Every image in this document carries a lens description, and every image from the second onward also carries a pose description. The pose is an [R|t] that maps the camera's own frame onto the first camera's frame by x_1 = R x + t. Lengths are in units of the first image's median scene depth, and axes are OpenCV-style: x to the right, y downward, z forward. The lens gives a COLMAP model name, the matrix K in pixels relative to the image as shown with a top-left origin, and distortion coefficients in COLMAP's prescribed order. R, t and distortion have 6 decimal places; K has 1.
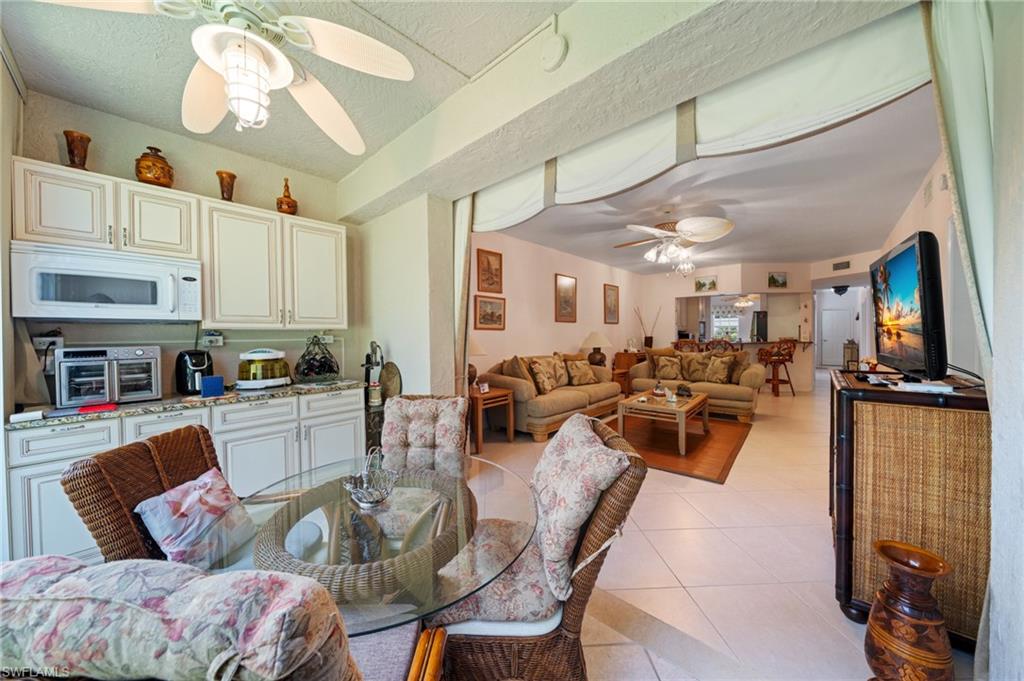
lens RADIAL K [[354.2, 0, 507.3], [0, 354.2, 336.6], [0, 0, 1]] dist [-0.006994, -0.000070]
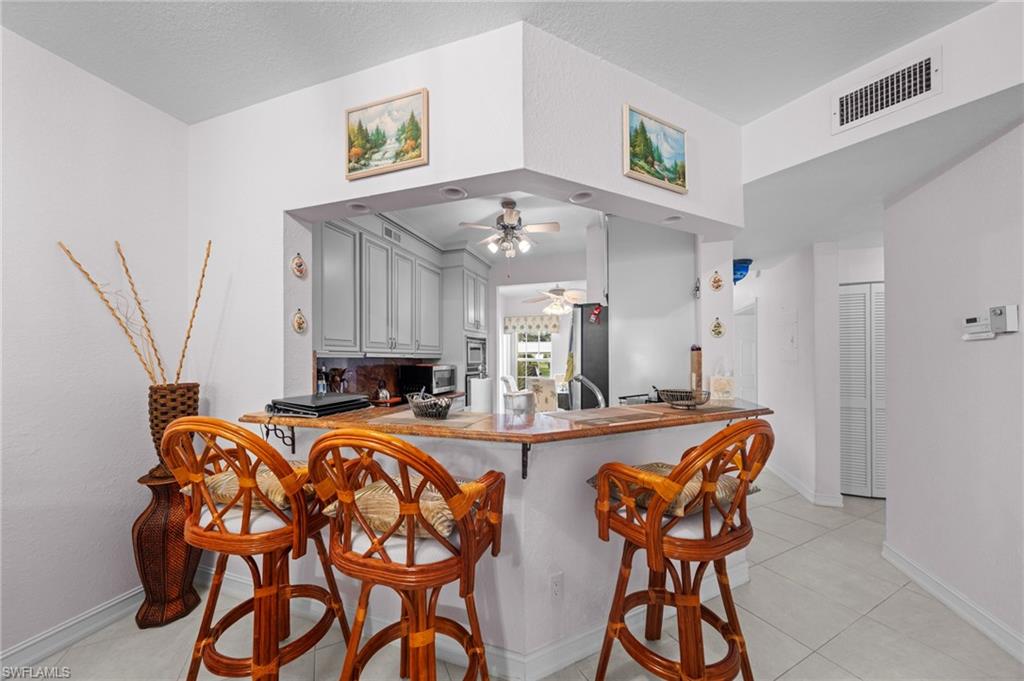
lens RADIAL K [[354.2, 0, 506.3], [0, 354.2, 355.4], [0, 0, 1]] dist [-0.006994, -0.000070]
pose [[0.910607, 0.014029, 0.413036, 0.544138], [-0.007851, 0.999831, -0.016651, -0.014967], [-0.413200, 0.011919, 0.910562, 0.782510]]
